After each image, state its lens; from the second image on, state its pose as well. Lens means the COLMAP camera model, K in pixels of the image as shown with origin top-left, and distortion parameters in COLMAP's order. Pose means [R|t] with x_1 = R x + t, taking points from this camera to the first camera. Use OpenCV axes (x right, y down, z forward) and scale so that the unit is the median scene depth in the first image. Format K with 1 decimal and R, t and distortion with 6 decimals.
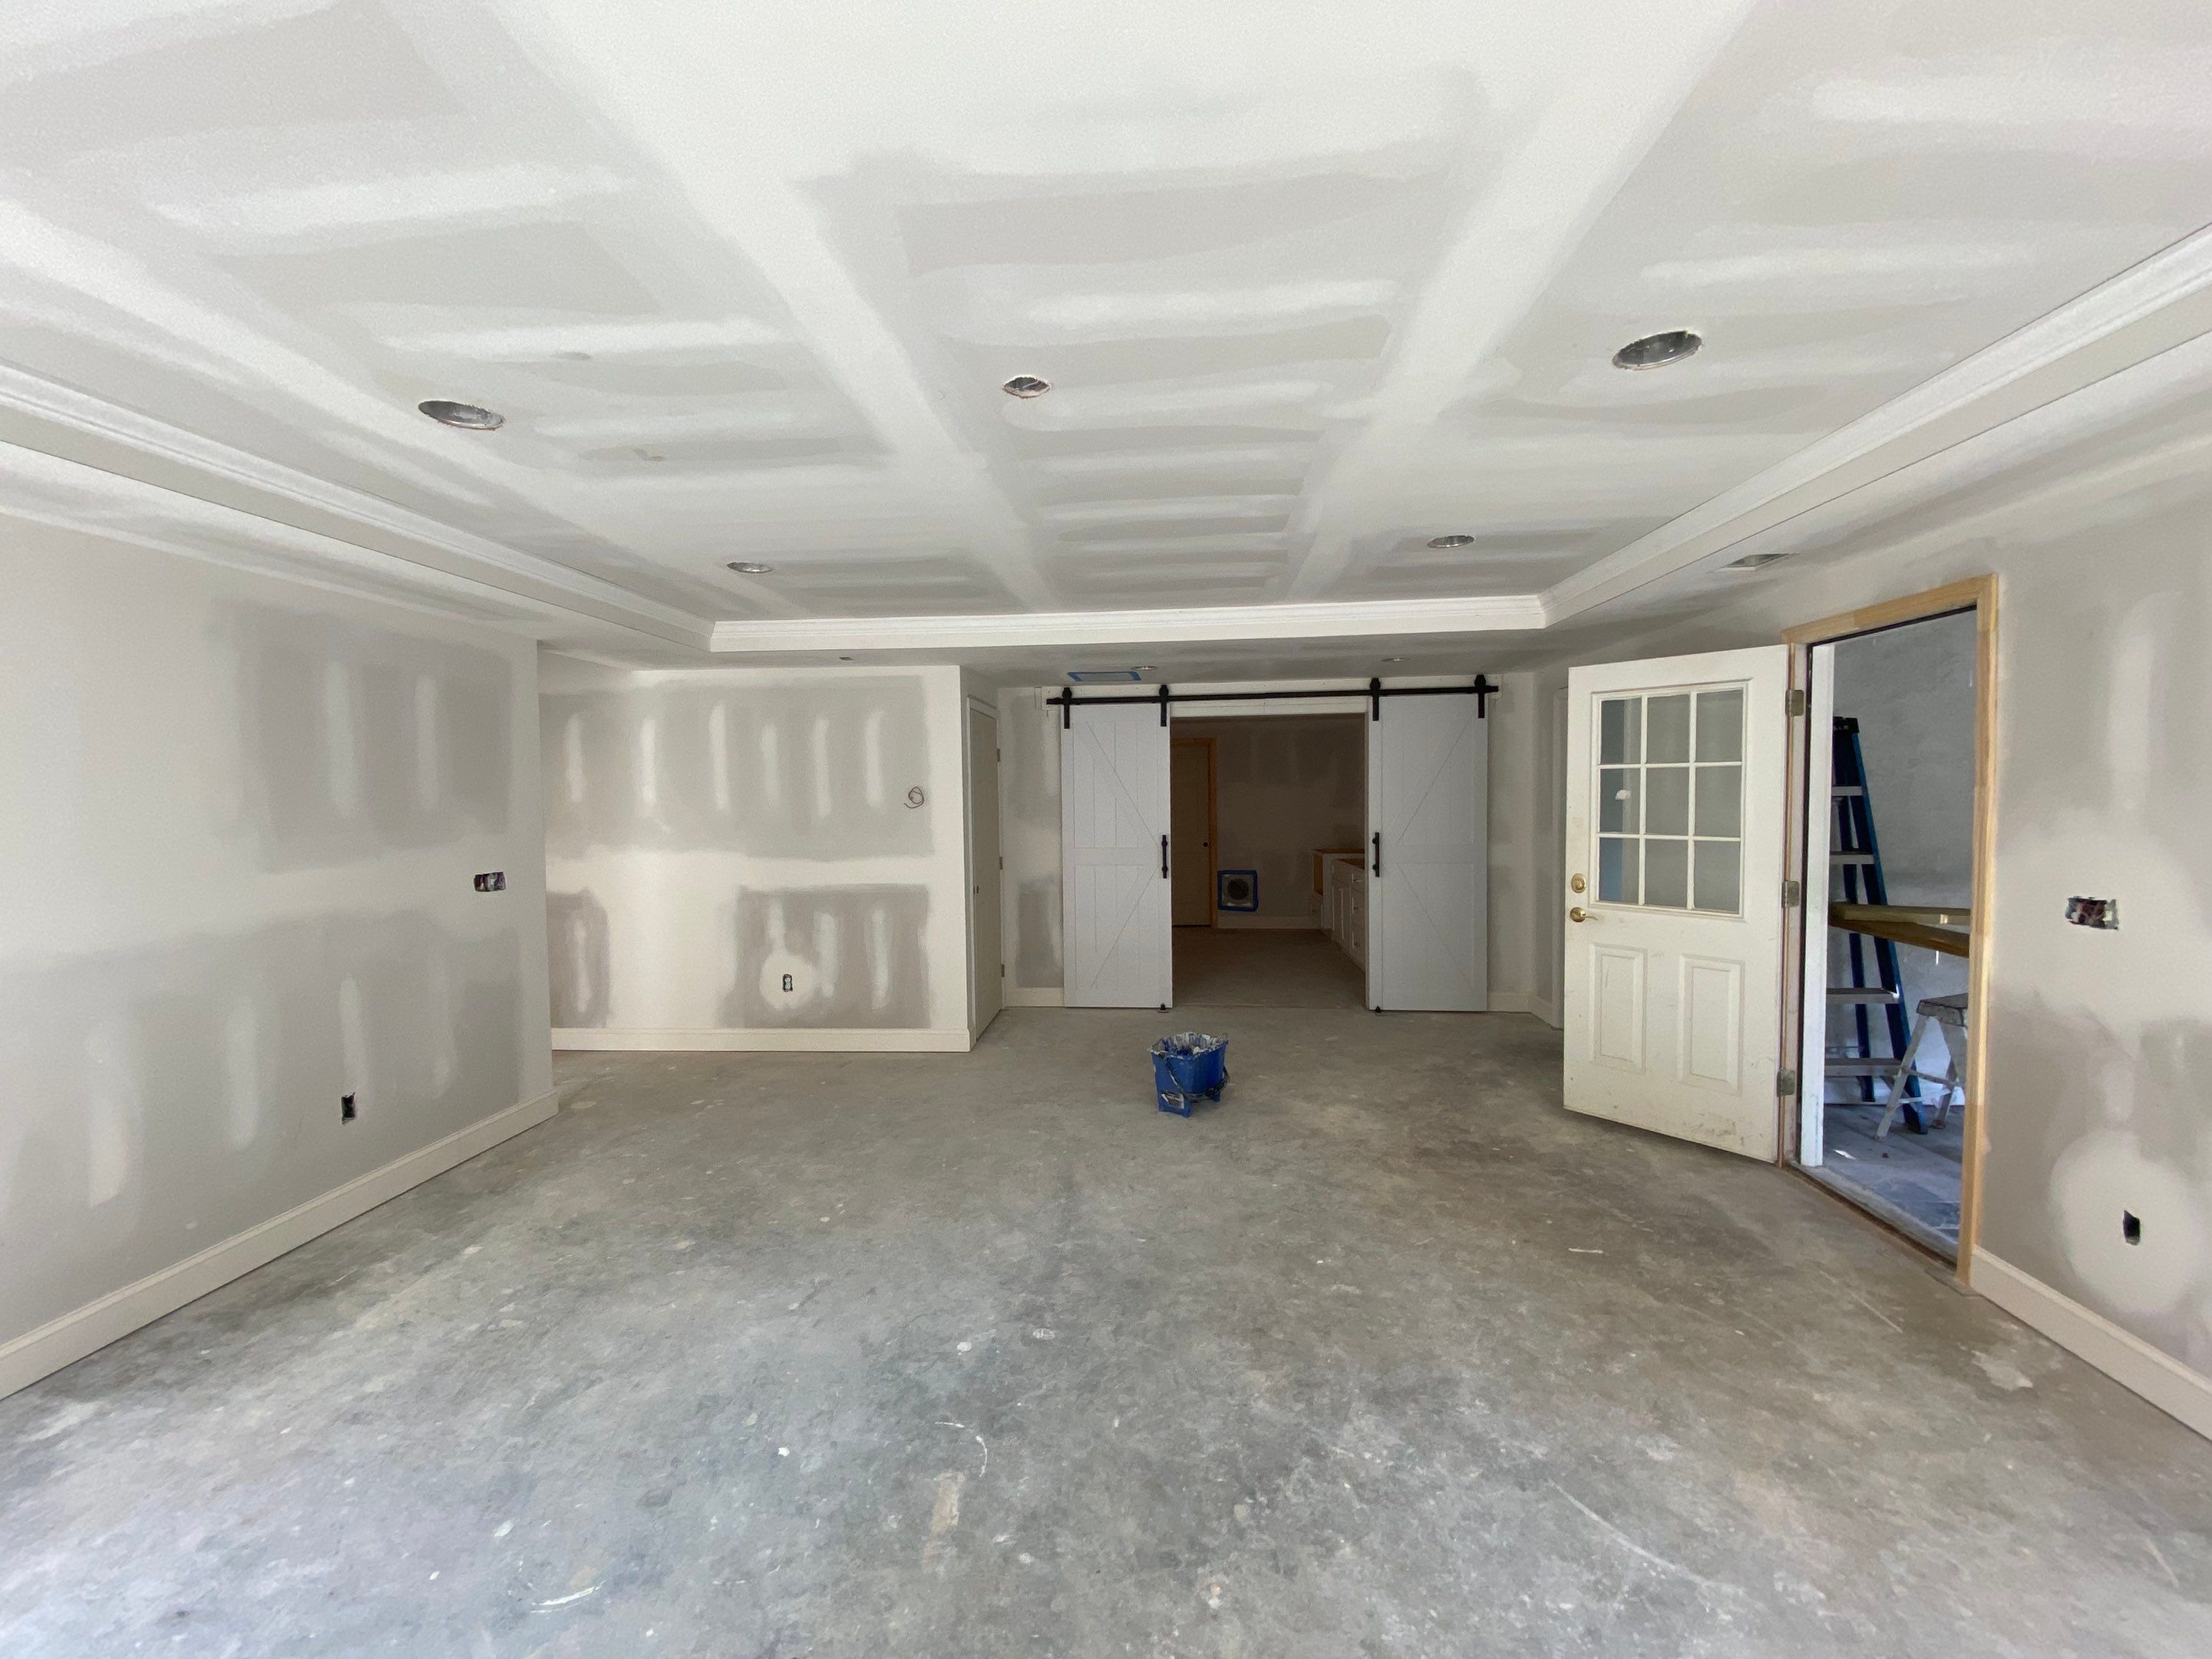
lens RADIAL K [[906.8, 0, 1106.0], [0, 906.8, 829.5], [0, 0, 1]] dist [0.019377, -0.018971]
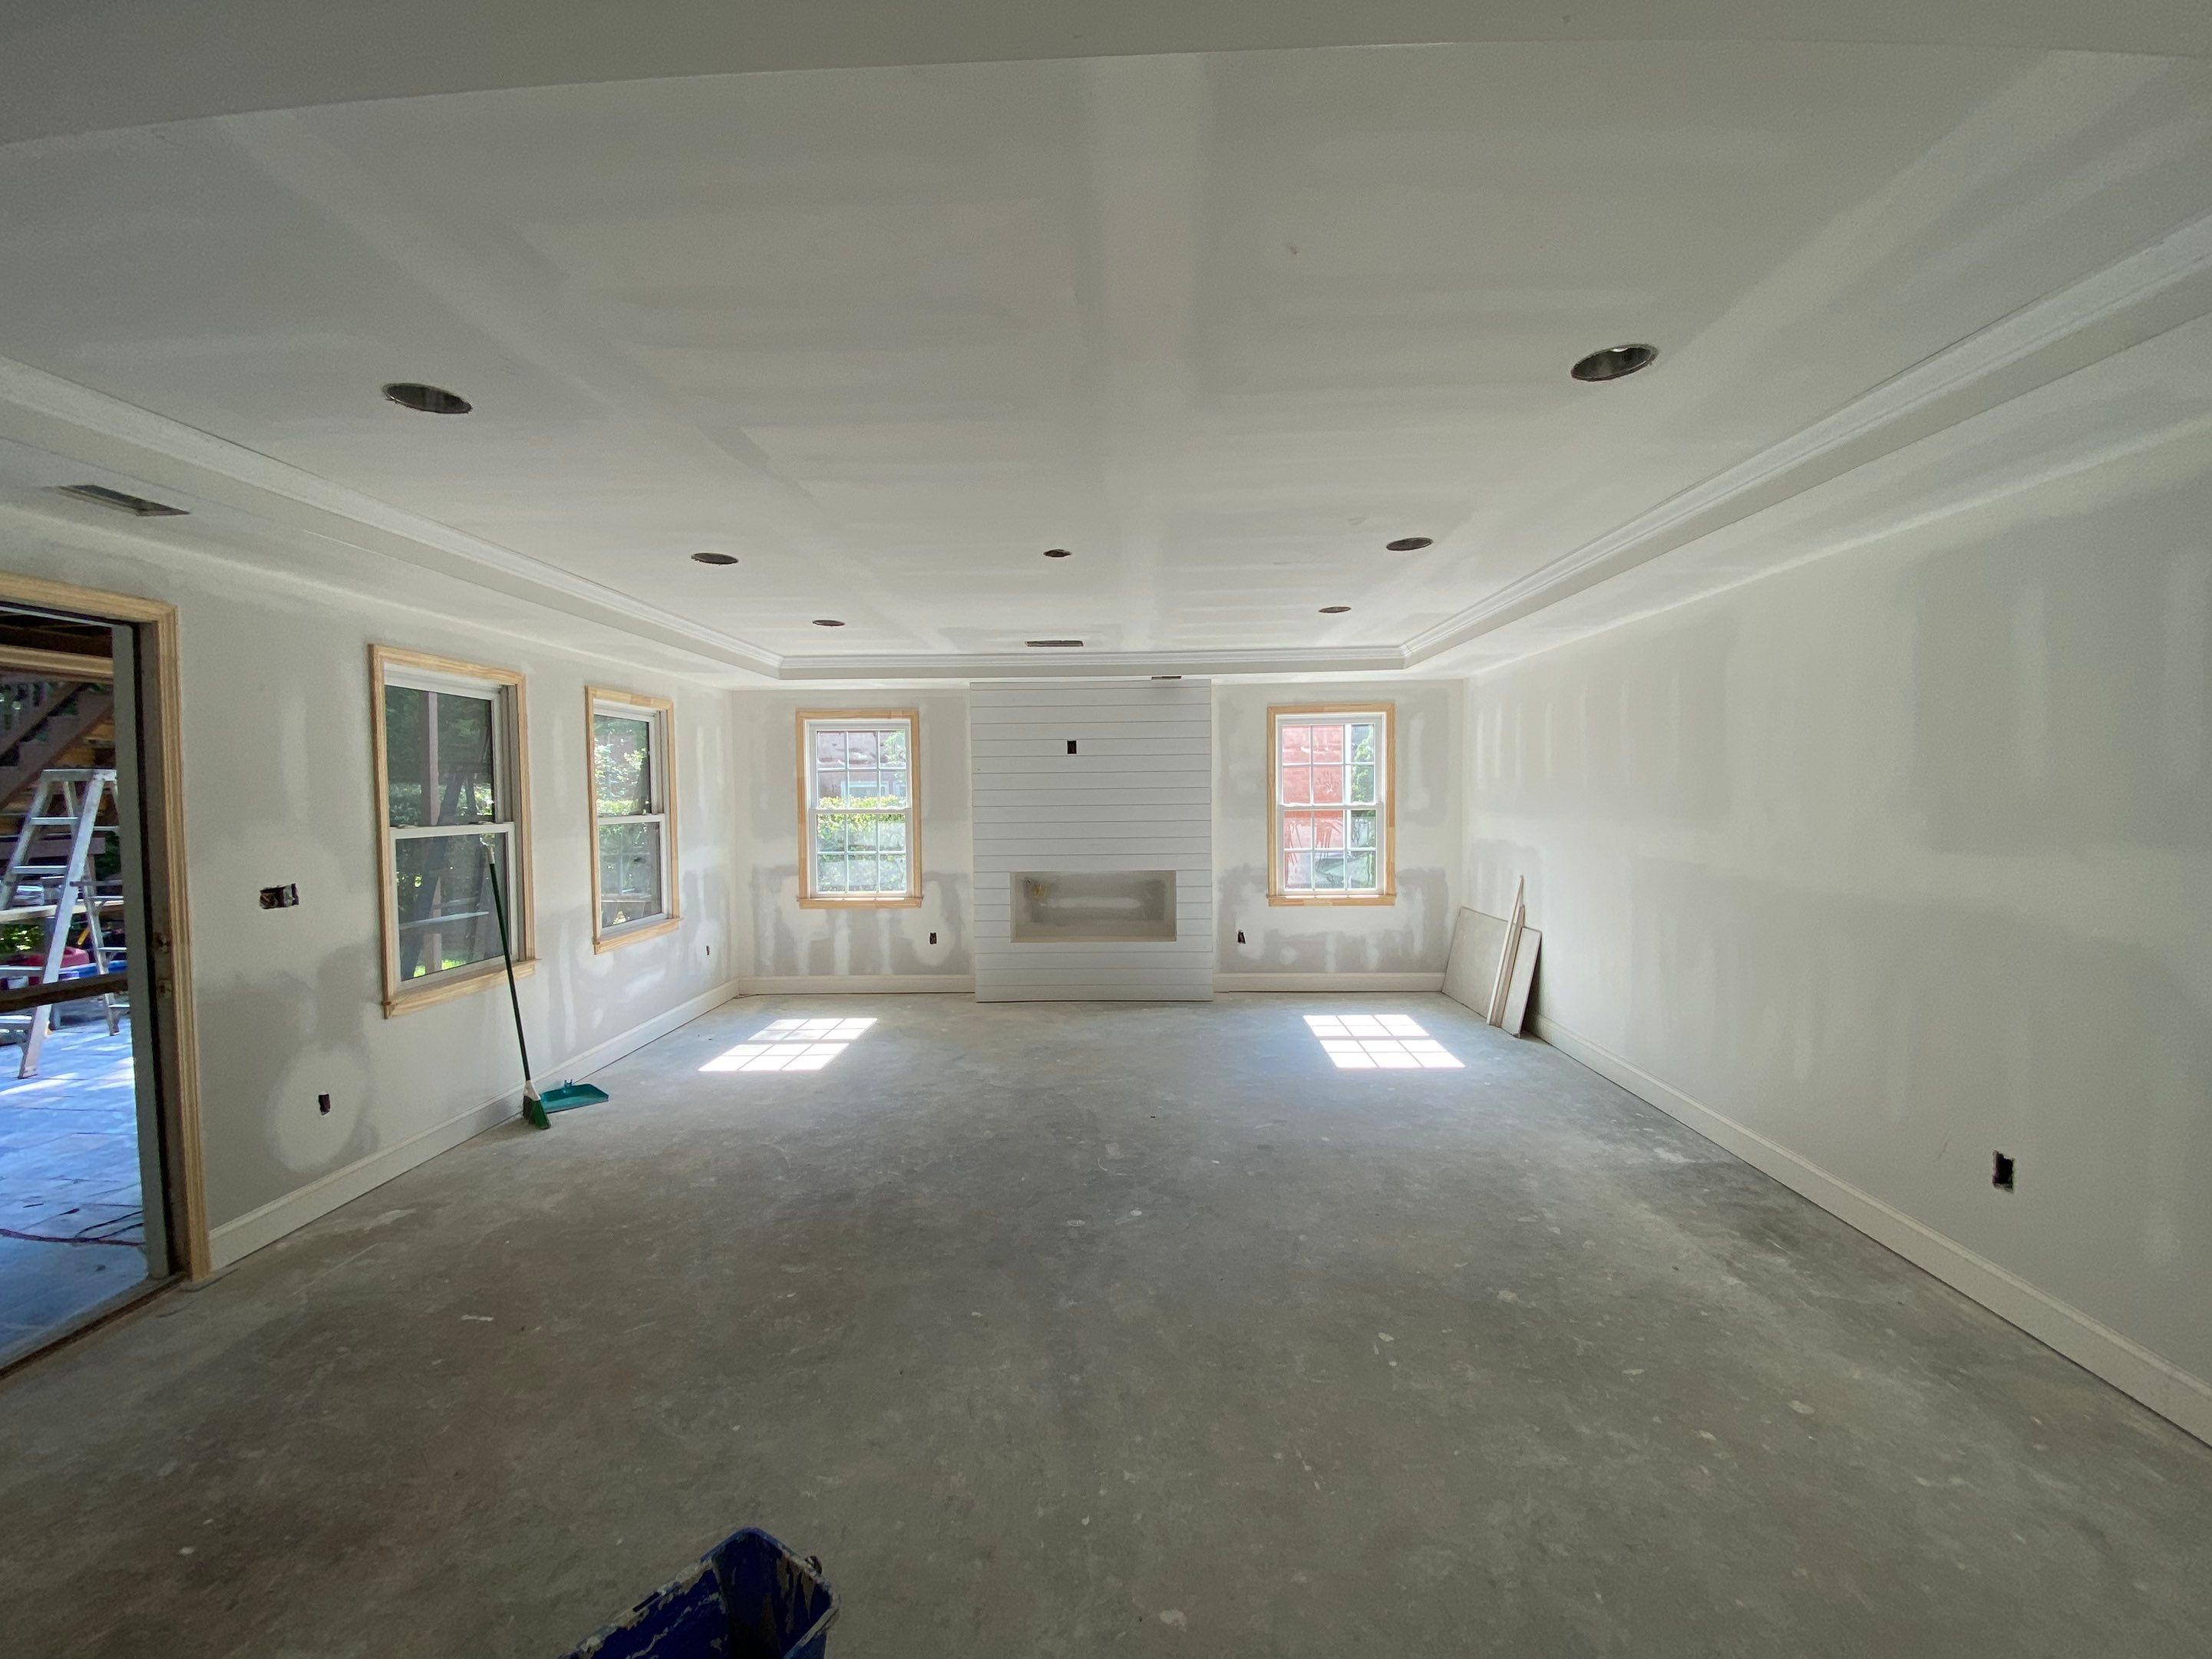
lens RADIAL K [[906.8, 0, 1106.0], [0, 906.8, 829.5], [0, 0, 1]] dist [0.019377, -0.018971]
pose [[-0.998507, 0.029255, -0.046136, -0.067850], [0.025371, 0.996258, 0.082624, -0.081271], [0.048380, 0.081330, -0.995512, 2.195178]]
